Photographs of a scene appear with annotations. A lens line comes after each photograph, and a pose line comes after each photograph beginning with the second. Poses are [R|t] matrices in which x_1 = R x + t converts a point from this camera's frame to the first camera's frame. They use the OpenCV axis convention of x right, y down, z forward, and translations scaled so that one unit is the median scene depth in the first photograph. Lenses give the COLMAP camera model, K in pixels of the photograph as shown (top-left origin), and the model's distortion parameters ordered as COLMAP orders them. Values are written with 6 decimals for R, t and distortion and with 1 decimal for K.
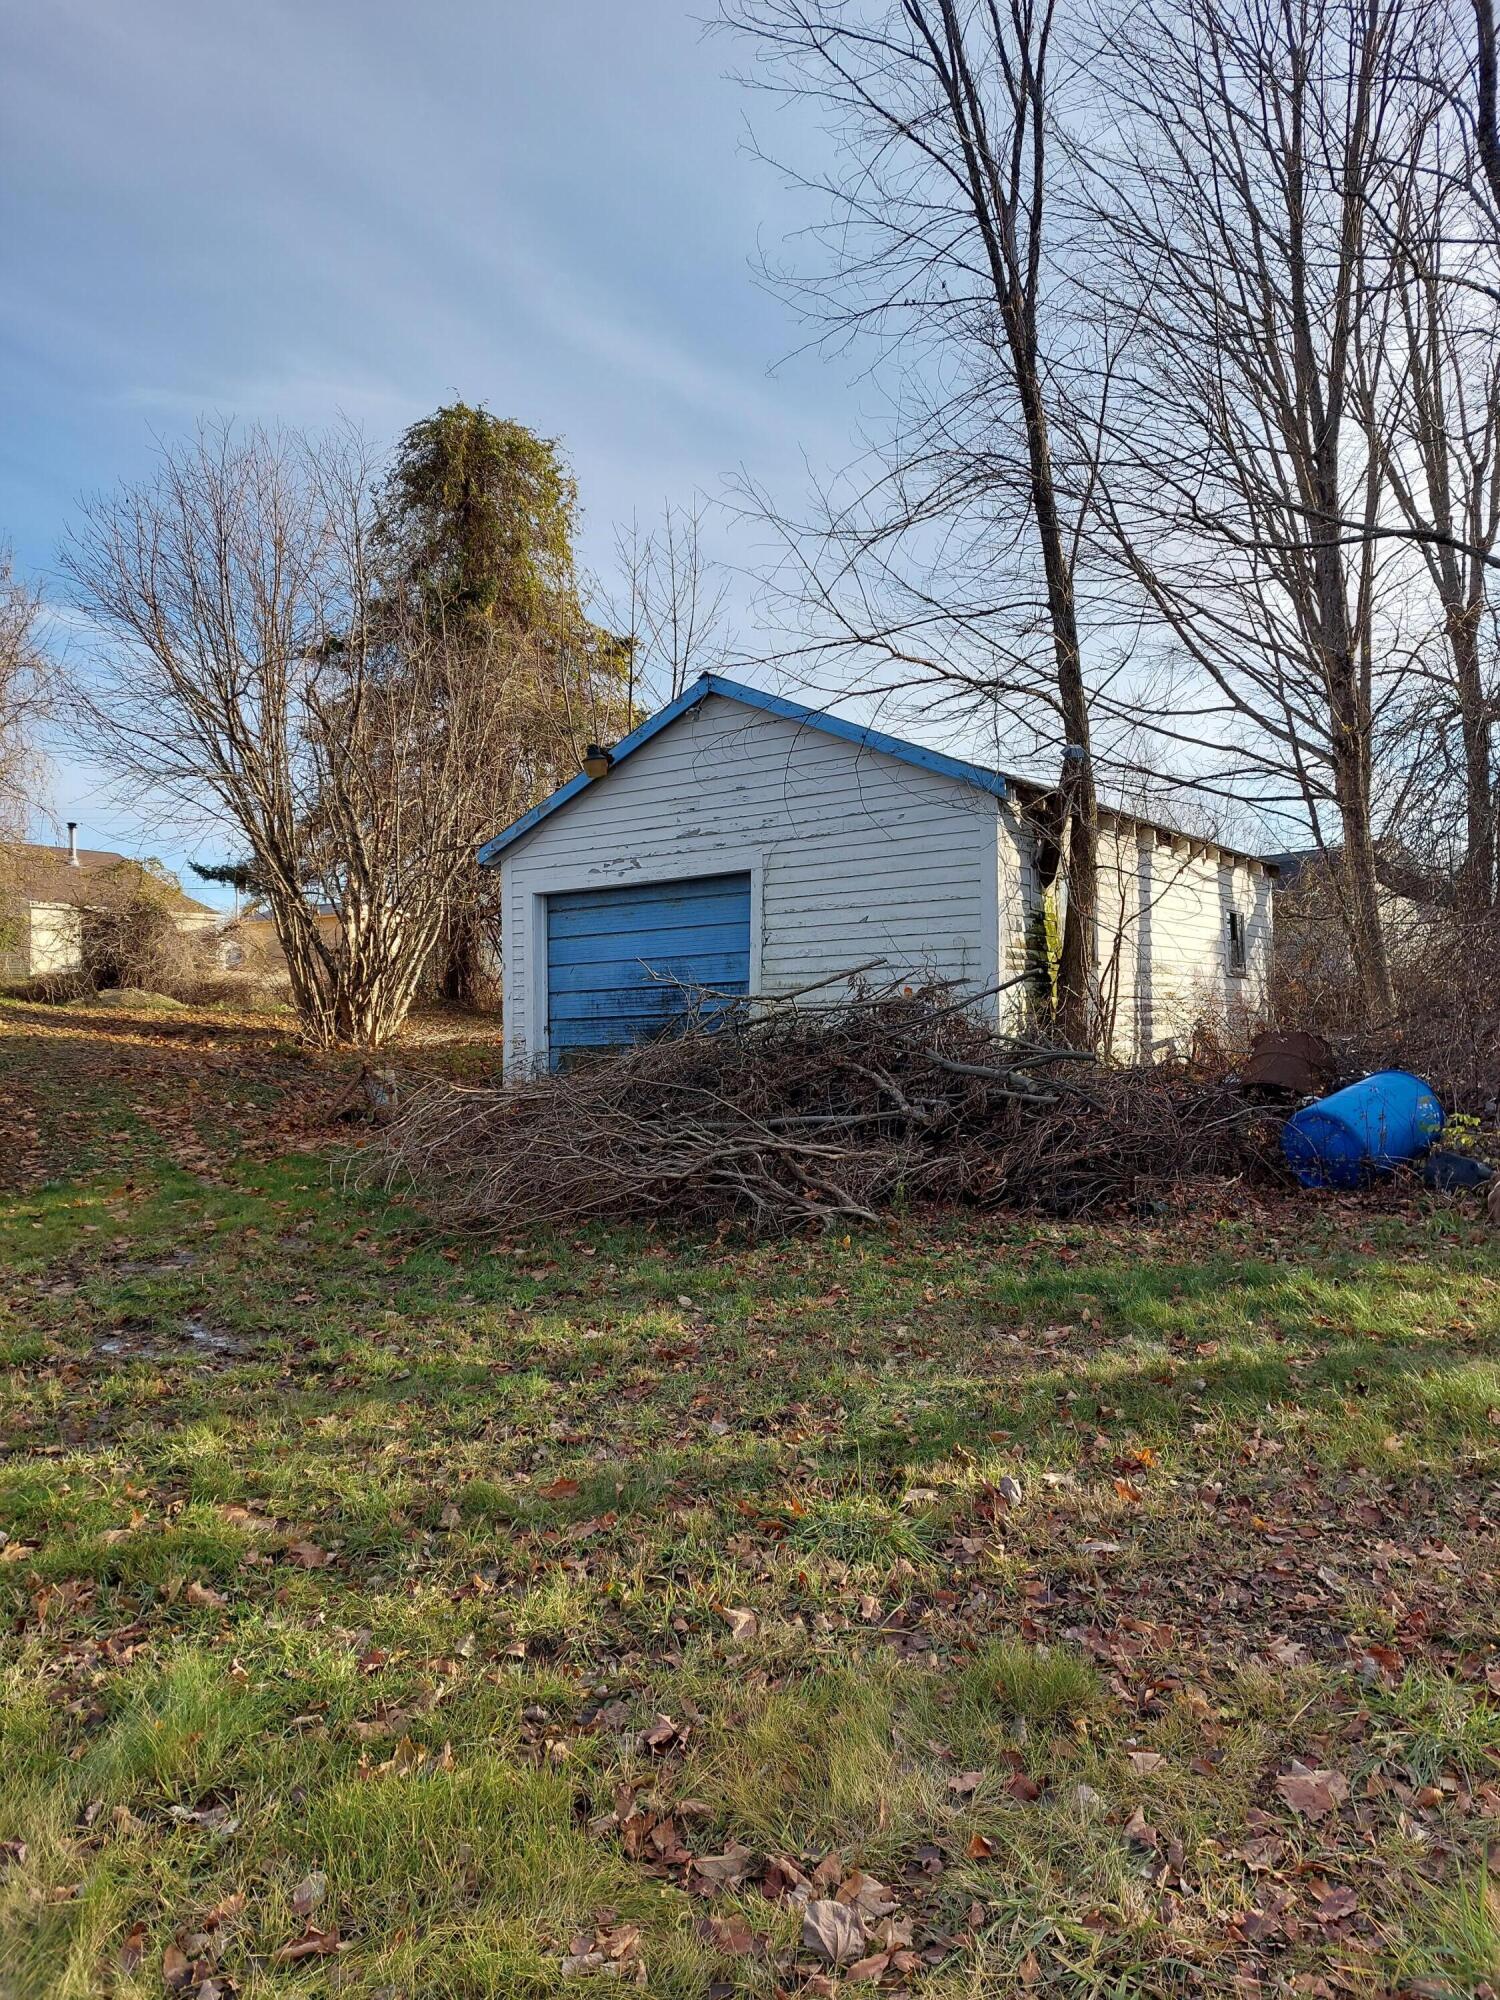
lens RADIAL K [[1435.6, 0, 758.7], [0, 1435.6, 1004.9], [0, 0, 1]] dist [0.059287, -0.052413]
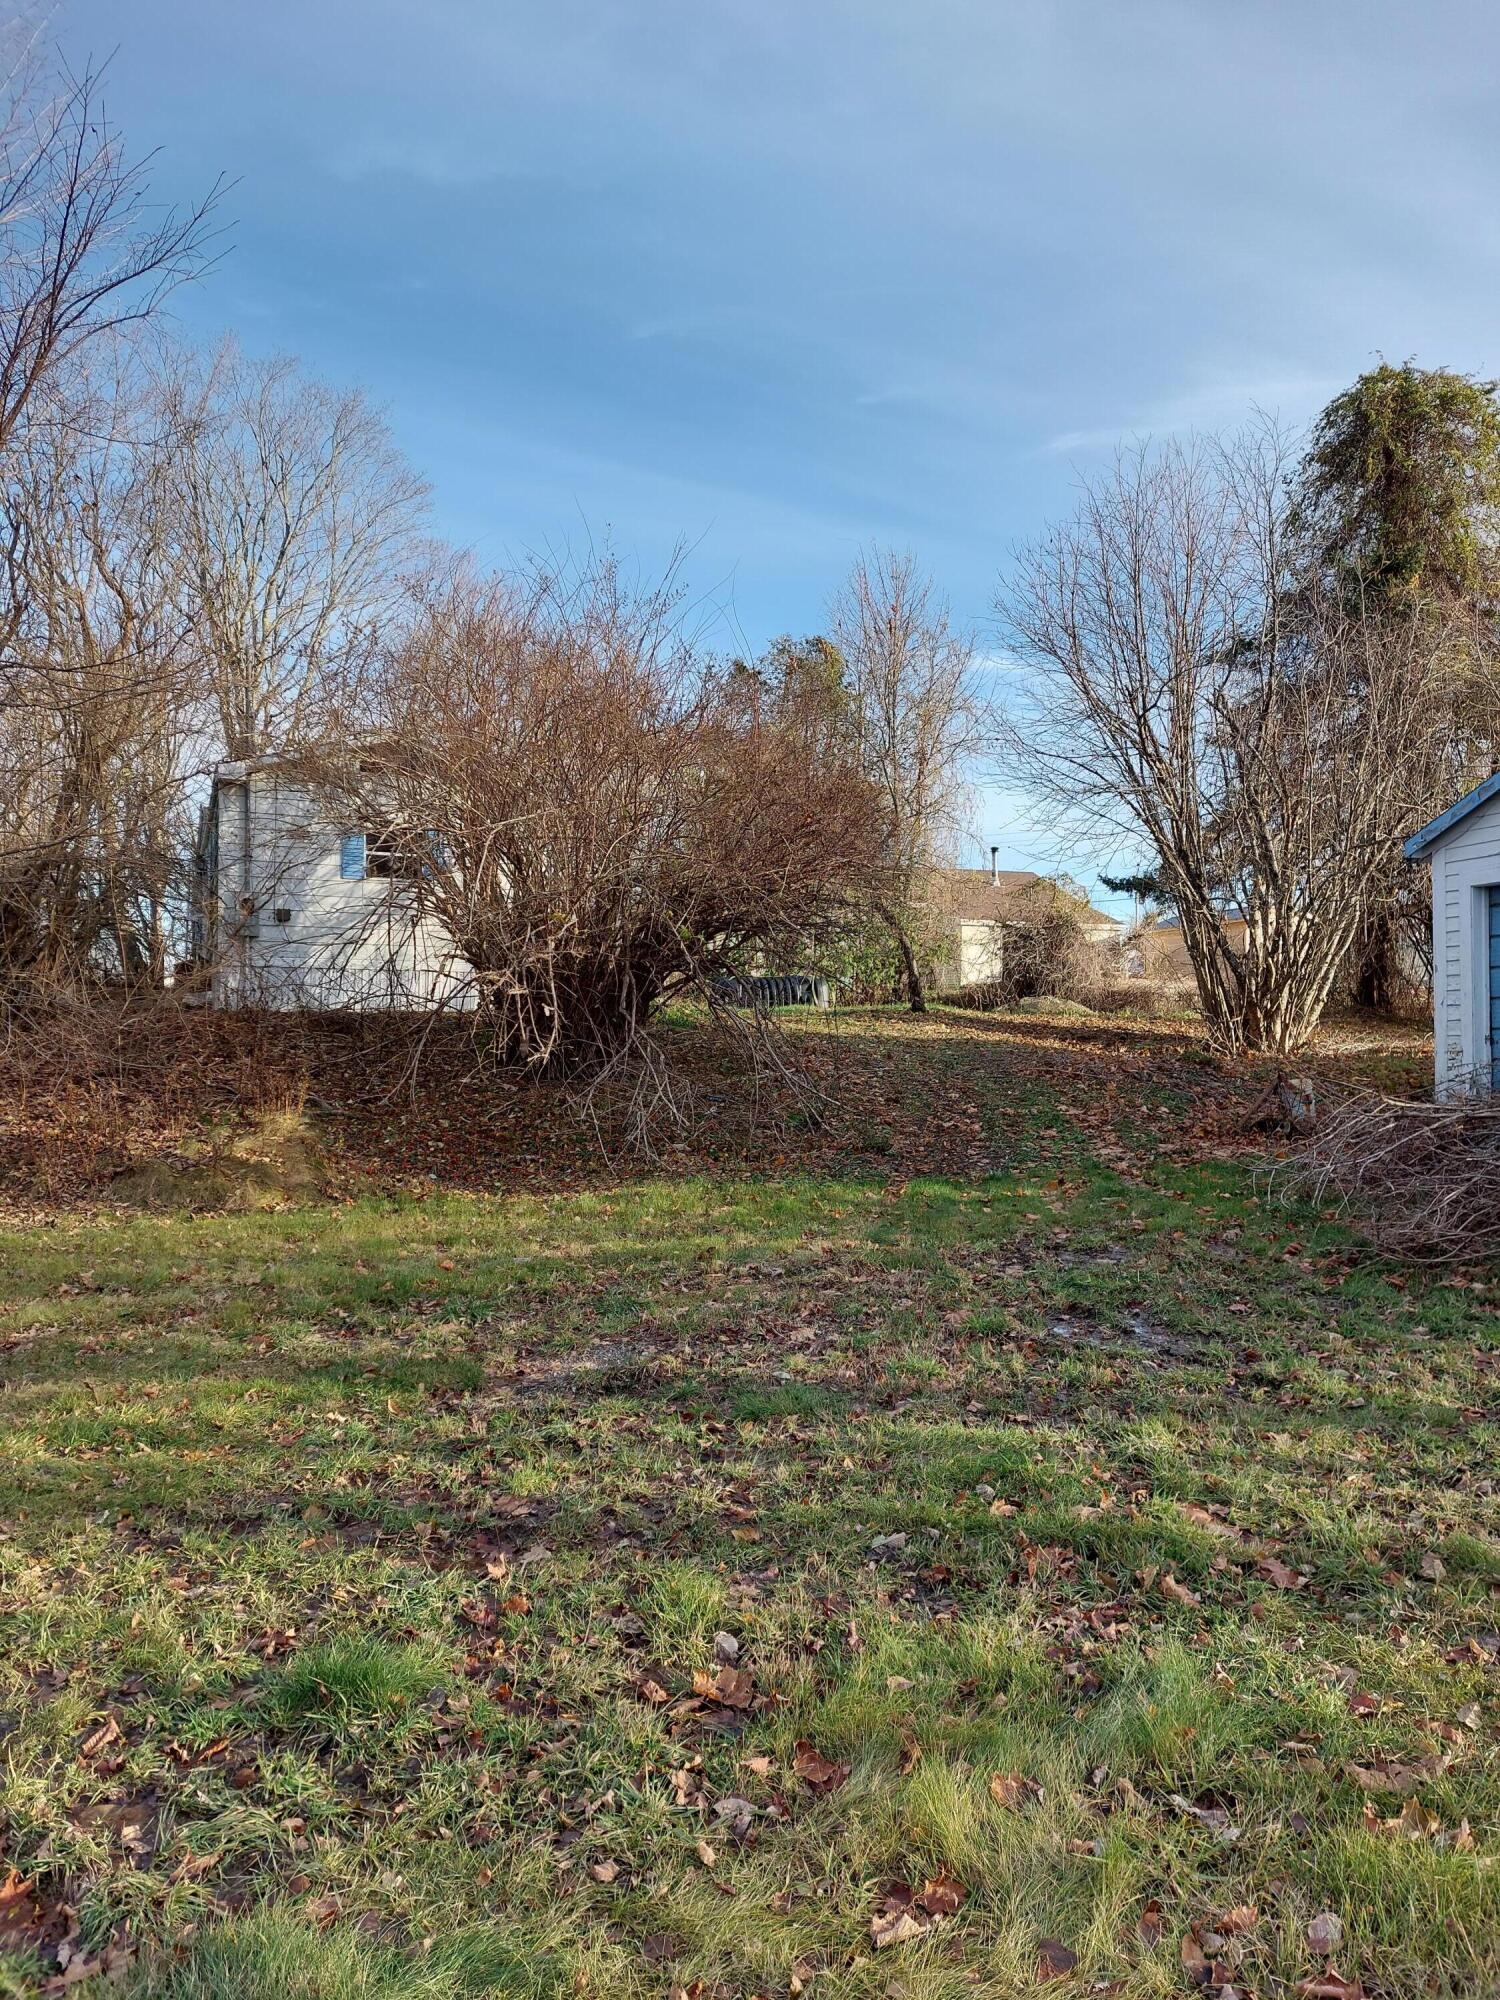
lens RADIAL K [[1435.6, 0, 742.9], [0, 1435.6, 1002.7], [0, 0, 1]] dist [0.059287, -0.052413]
pose [[0.818671, -0.004768, -0.574243, -0.009798], [0.000978, 0.999976, -0.006908, 0.000686], [0.574262, 0.005094, 0.818656, -0.000993]]
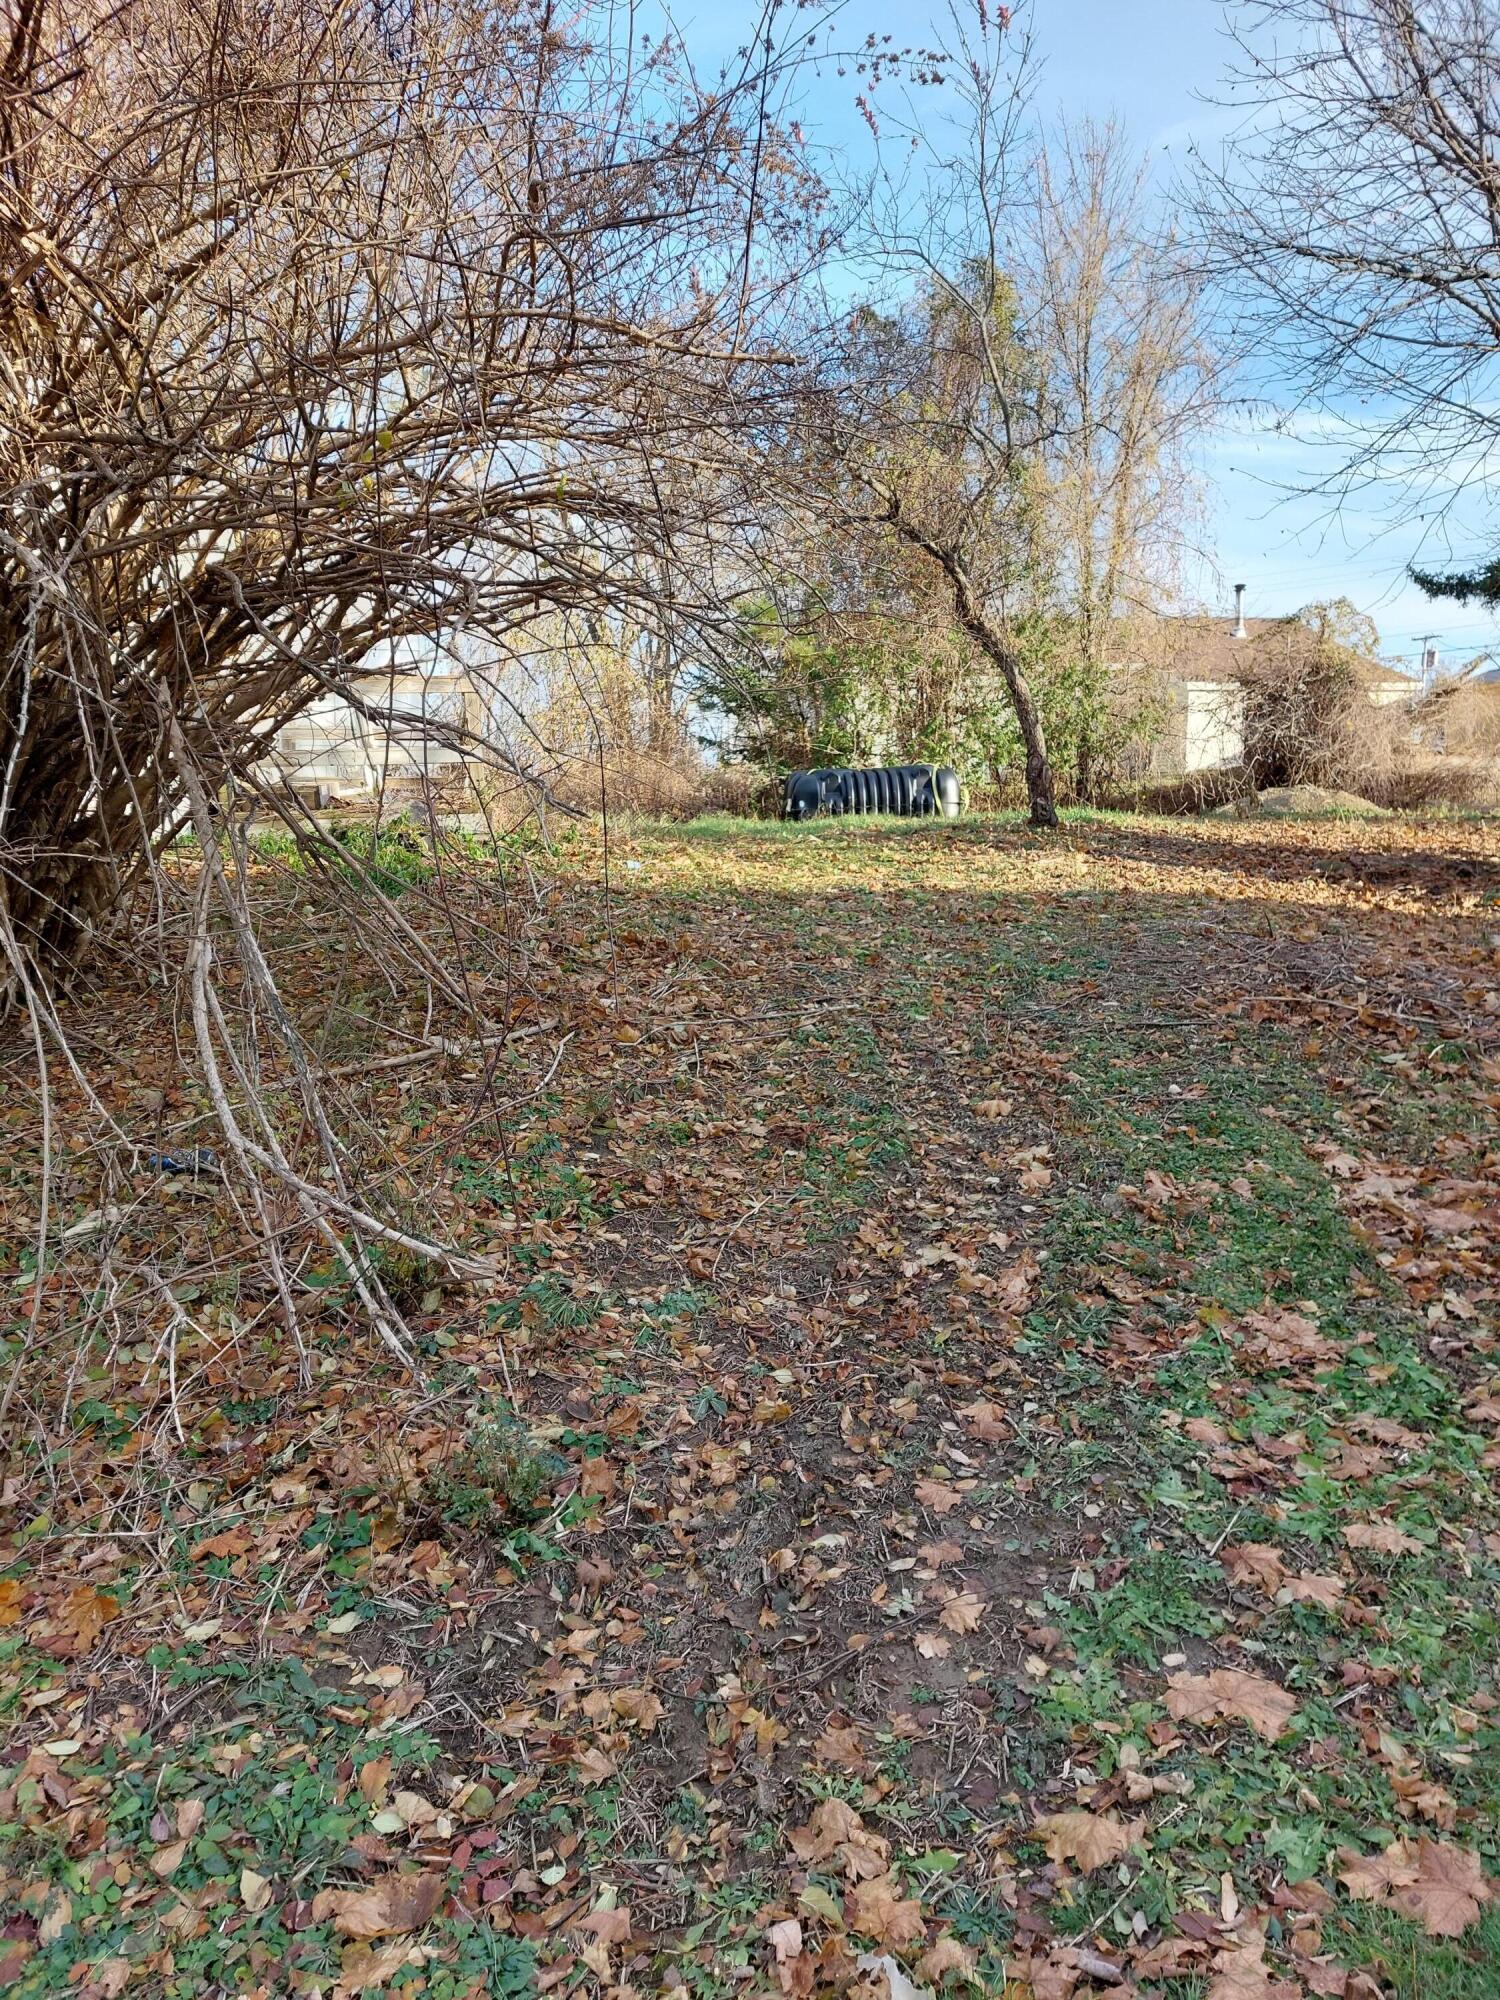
lens RADIAL K [[1435.6, 0, 759.6], [0, 1435.6, 1001.5], [0, 0, 1]] dist [0.059287, -0.052413]
pose [[0.723421, 0.075260, -0.686293, -0.235394], [0.020712, 0.991228, 0.130532, -0.008663], [0.690096, -0.108644, 0.715516, 0.530851]]
